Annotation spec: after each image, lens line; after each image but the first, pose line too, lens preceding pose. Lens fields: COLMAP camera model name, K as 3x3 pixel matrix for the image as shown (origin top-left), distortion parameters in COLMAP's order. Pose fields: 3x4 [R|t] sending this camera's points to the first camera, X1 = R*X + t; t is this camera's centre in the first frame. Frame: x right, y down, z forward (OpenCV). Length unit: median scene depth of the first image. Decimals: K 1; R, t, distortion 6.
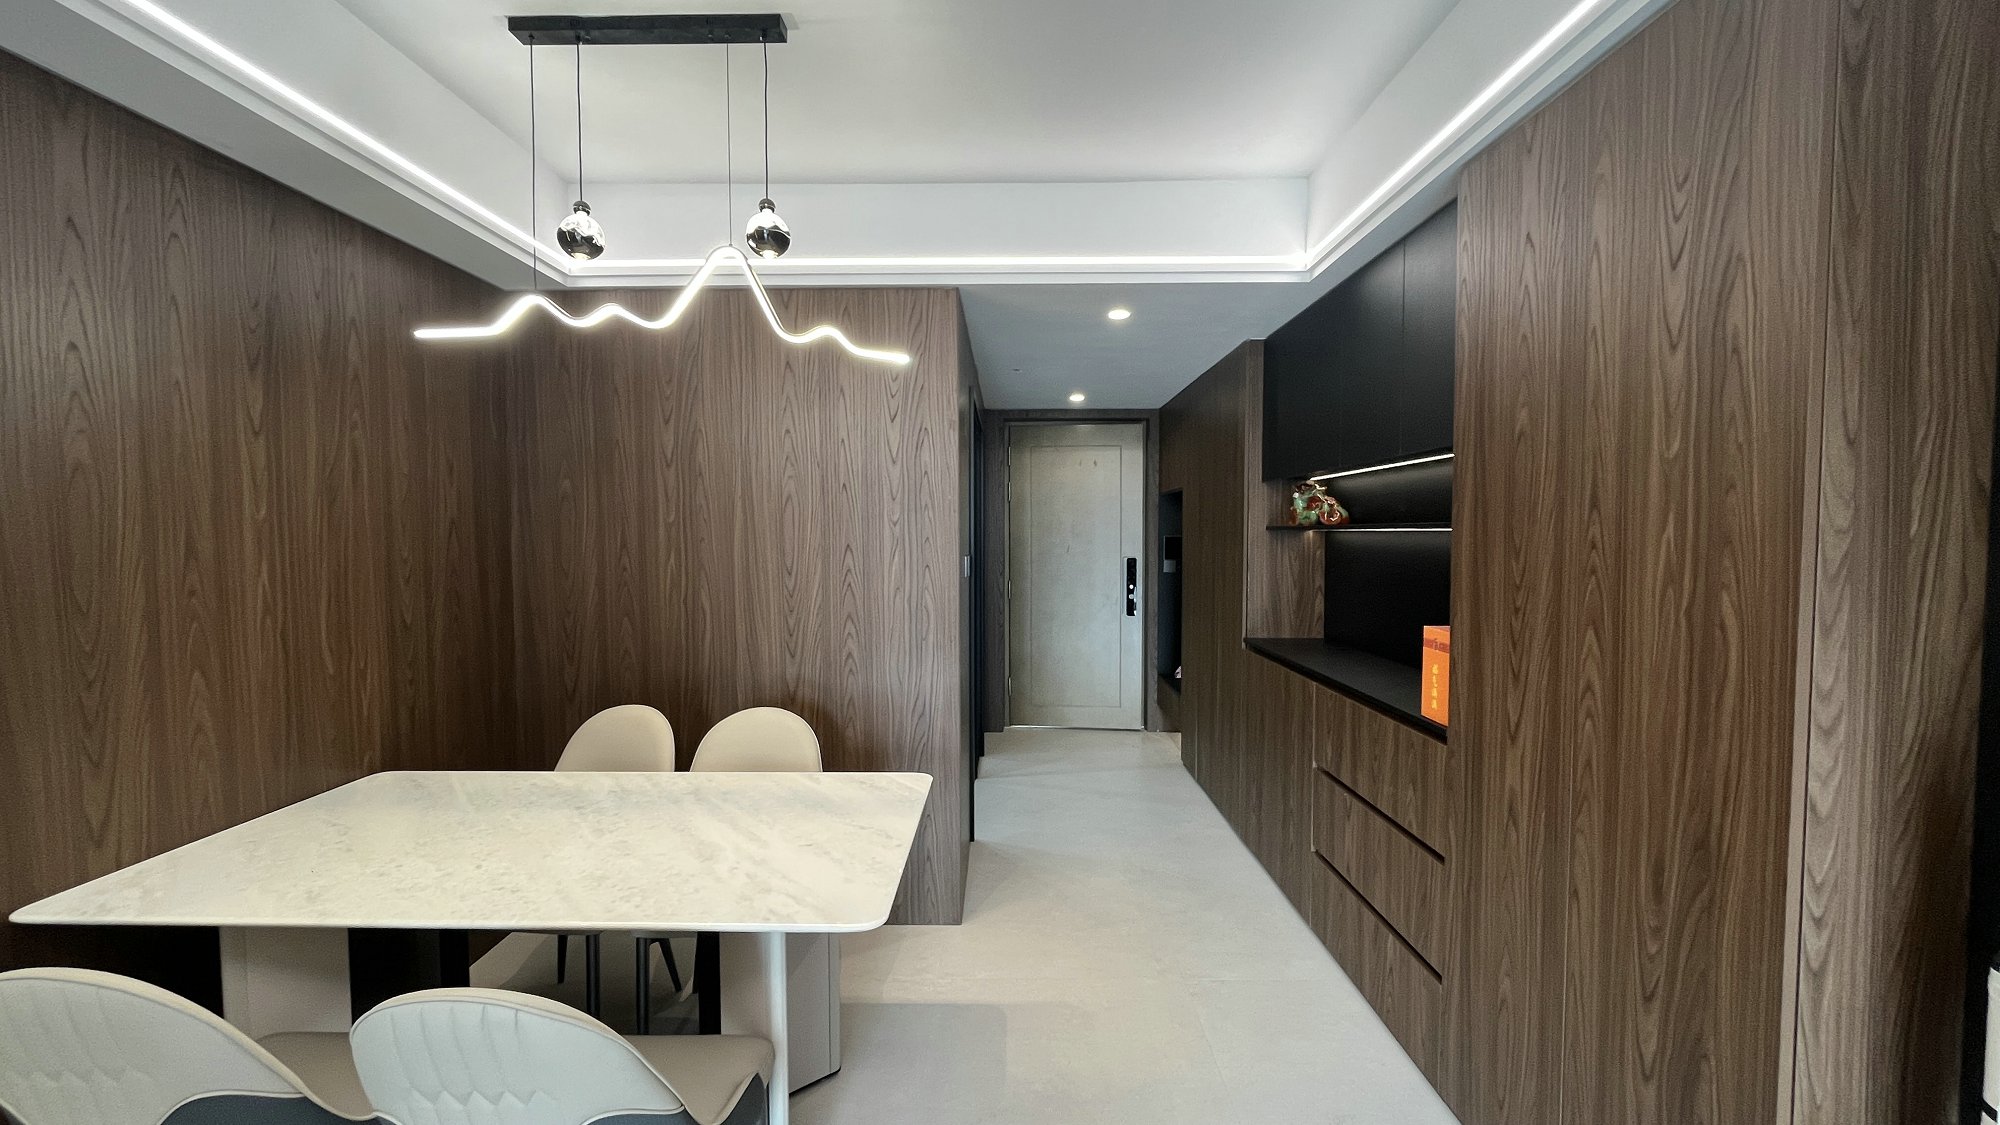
lens RADIAL K [[809.4, 0, 994.9], [0, 809.4, 567.8], [0, 0, 1]] dist [-0.002729, -0.000343]
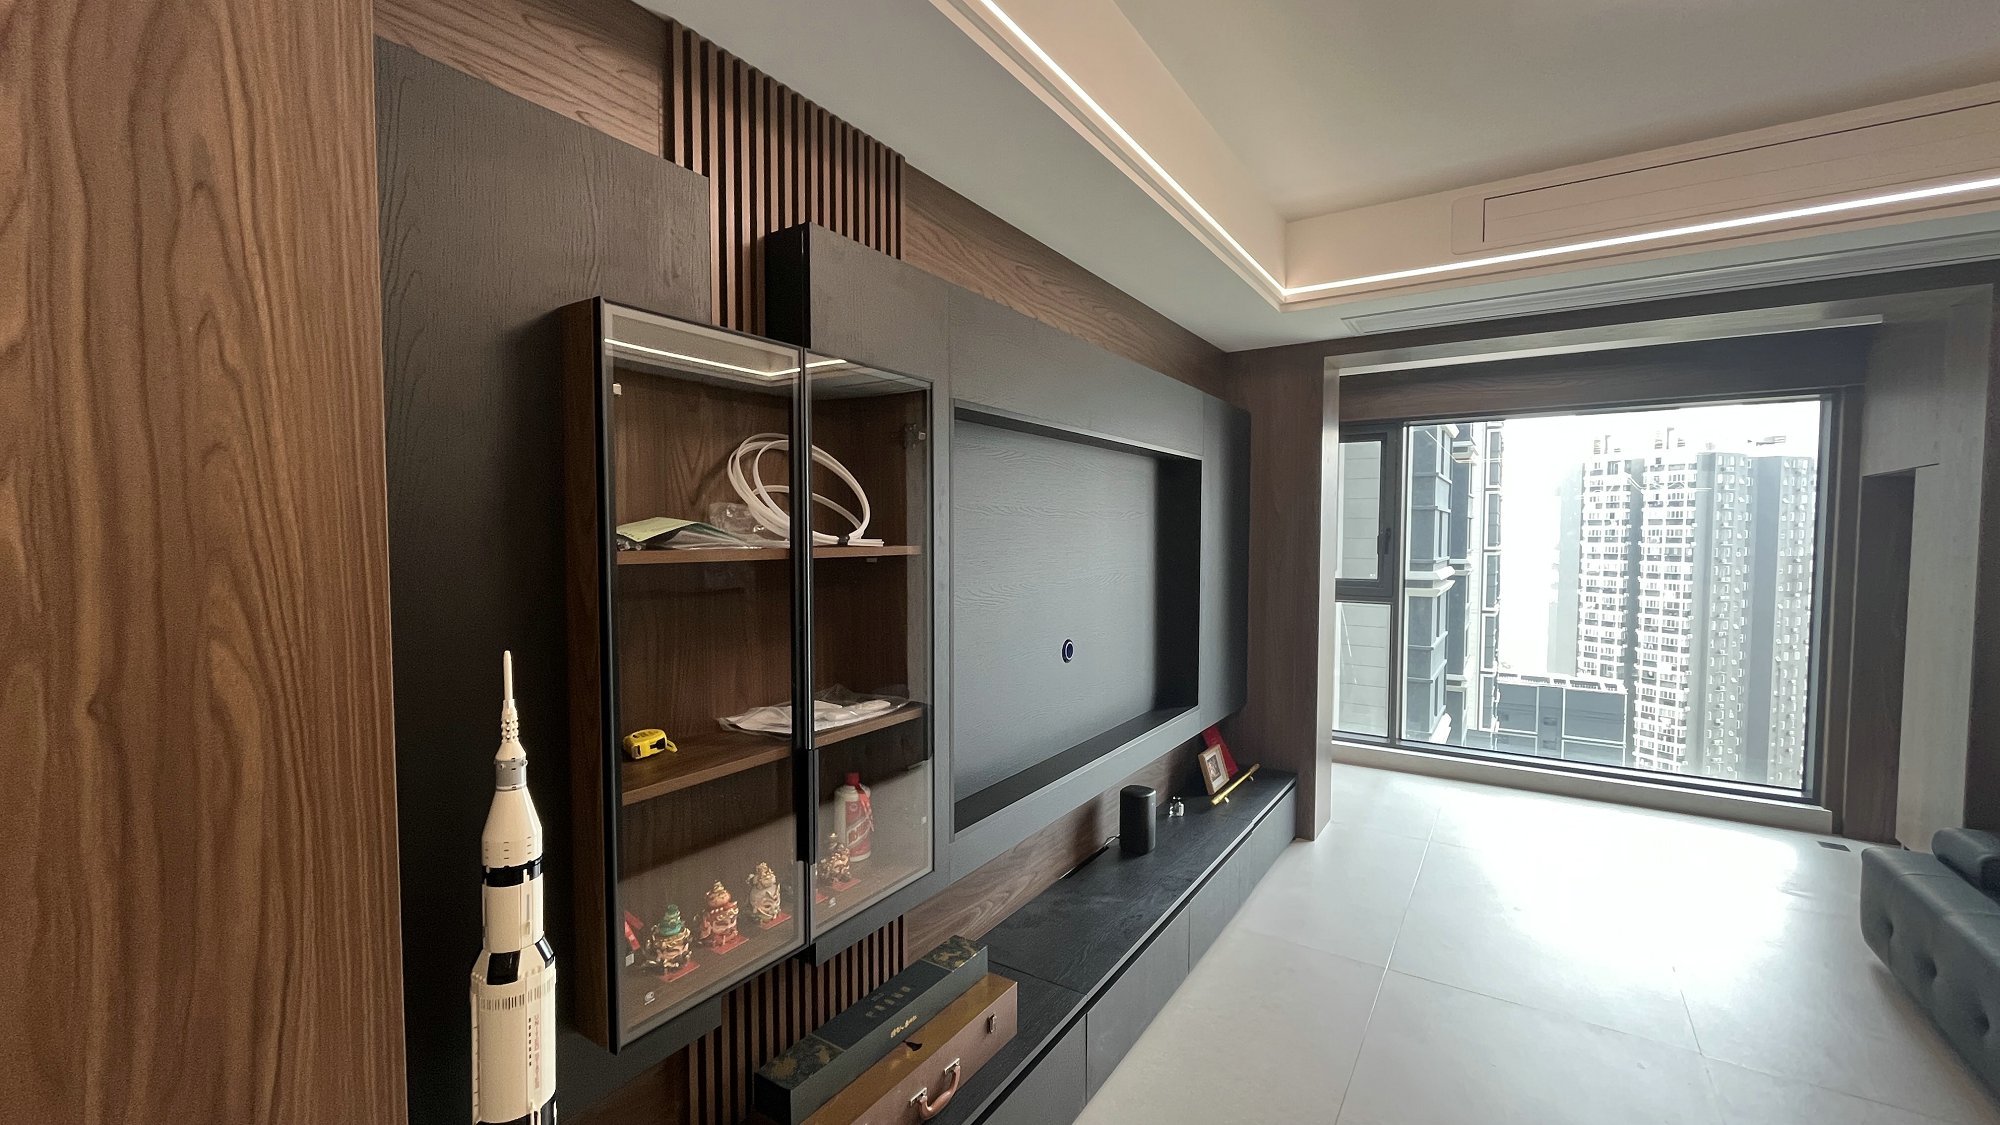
lens RADIAL K [[809.4, 0, 994.9], [0, 809.4, 567.8], [0, 0, 1]] dist [-0.002729, -0.000343]
pose [[-0.842834, -0.023891, 0.537643, 0.104389], [0.024451, 0.996283, 0.082603, -0.023623], [-0.537618, 0.082766, -0.839117, 0.586538]]
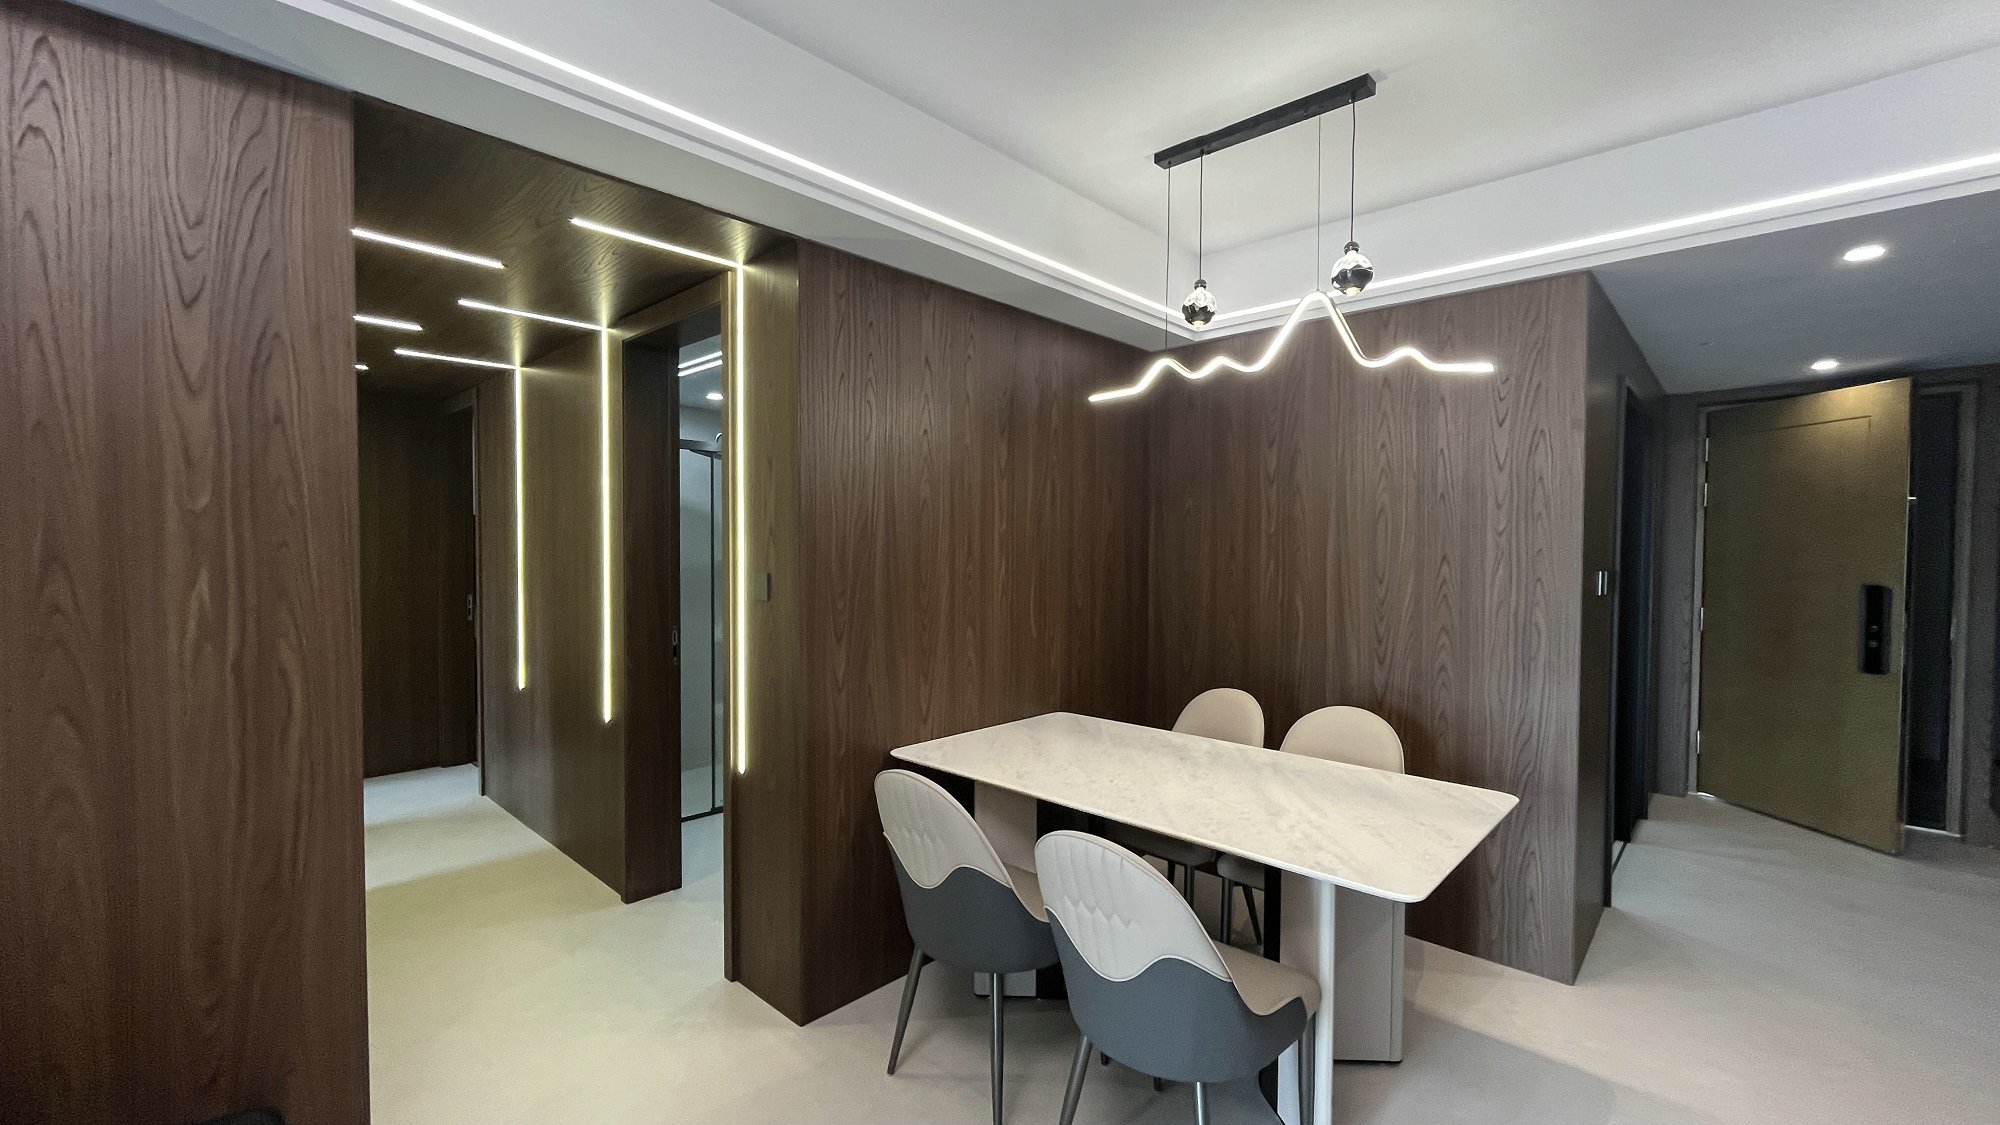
lens RADIAL K [[809.4, 0, 994.9], [0, 809.4, 567.8], [0, 0, 1]] dist [-0.002729, -0.000343]
pose [[0.736839, 0.024198, -0.675635, 0.102053], [-0.036493, 0.999326, -0.004008, 0.013200], [0.675082, 0.027609, 0.737226, -0.120388]]
